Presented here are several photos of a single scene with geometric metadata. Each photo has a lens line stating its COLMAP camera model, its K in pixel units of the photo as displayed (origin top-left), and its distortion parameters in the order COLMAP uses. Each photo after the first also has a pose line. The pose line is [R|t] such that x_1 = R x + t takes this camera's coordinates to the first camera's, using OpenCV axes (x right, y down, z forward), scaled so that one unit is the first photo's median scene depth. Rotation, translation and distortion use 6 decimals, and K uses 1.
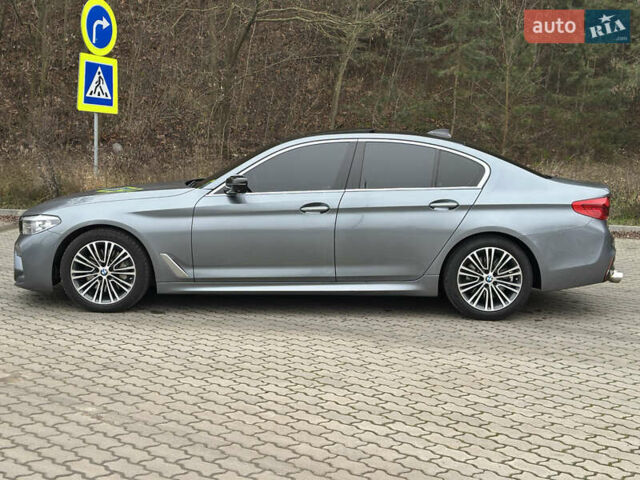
lens RADIAL K [[887.1, 0, 320.0], [0, 887.1, 240.0], [0, 0, 1]] dist [0.202758, -0.426123]
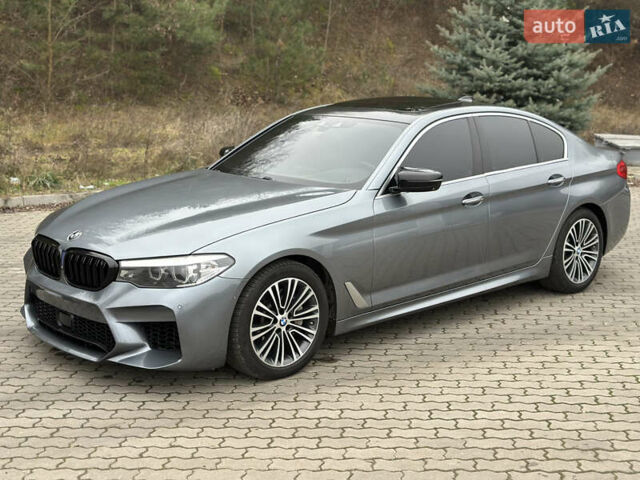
lens RADIAL K [[887.1, 0, 320.0], [0, 887.1, 240.0], [0, 0, 1]] dist [0.202758, -0.426123]
pose [[0.724037, -0.139554, 0.675497, -0.686421], [0.084216, 0.989878, 0.114236, -0.105900], [-0.684601, -0.025823, 0.728460, 0.470476]]
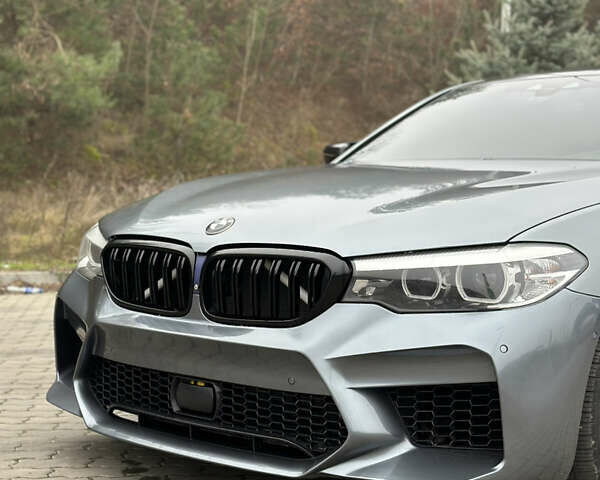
lens RADIAL K [[1110.0, 0, 300.0], [0, 1110.0, 240.0], [0, 0, 1]] dist [0.115550, 0.331707]
pose [[0.628948, -0.032015, 0.776788, -0.666732], [0.078055, 0.996704, -0.022121, -0.026479], [-0.773519, 0.074545, 0.629374, 0.821320]]
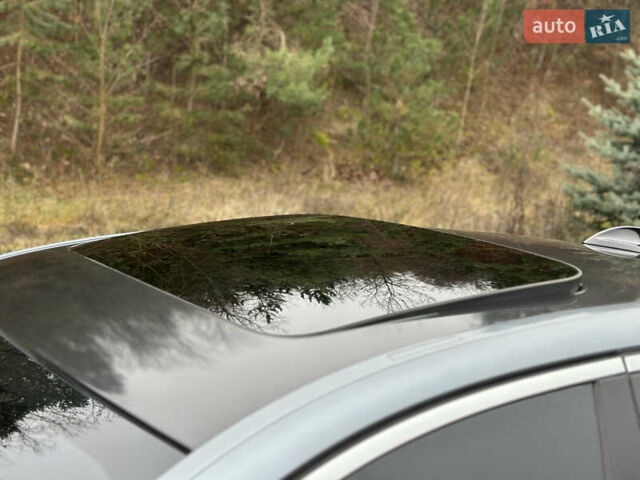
lens RADIAL K [[887.1, 0, 320.0], [0, 887.1, 240.0], [0, 0, 1]] dist [0.202758, -0.426123]
pose [[0.842661, -0.042801, 0.536741, -0.103048], [0.033440, 0.999071, 0.027169, -0.143803], [-0.537405, -0.004946, 0.843310, 0.901281]]
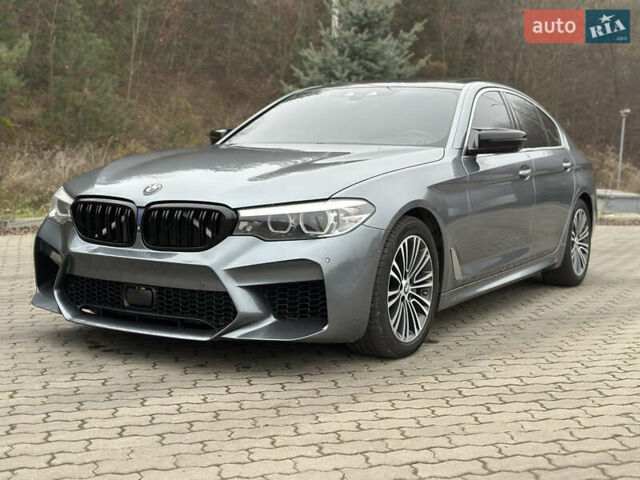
lens RADIAL K [[887.1, 0, 320.0], [0, 887.1, 240.0], [0, 0, 1]] dist [0.202758, -0.426123]
pose [[0.496879, -0.086064, 0.863542, -0.780120], [0.092219, 0.994672, 0.046070, -0.028812], [-0.862906, 0.056744, 0.502168, 0.751143]]
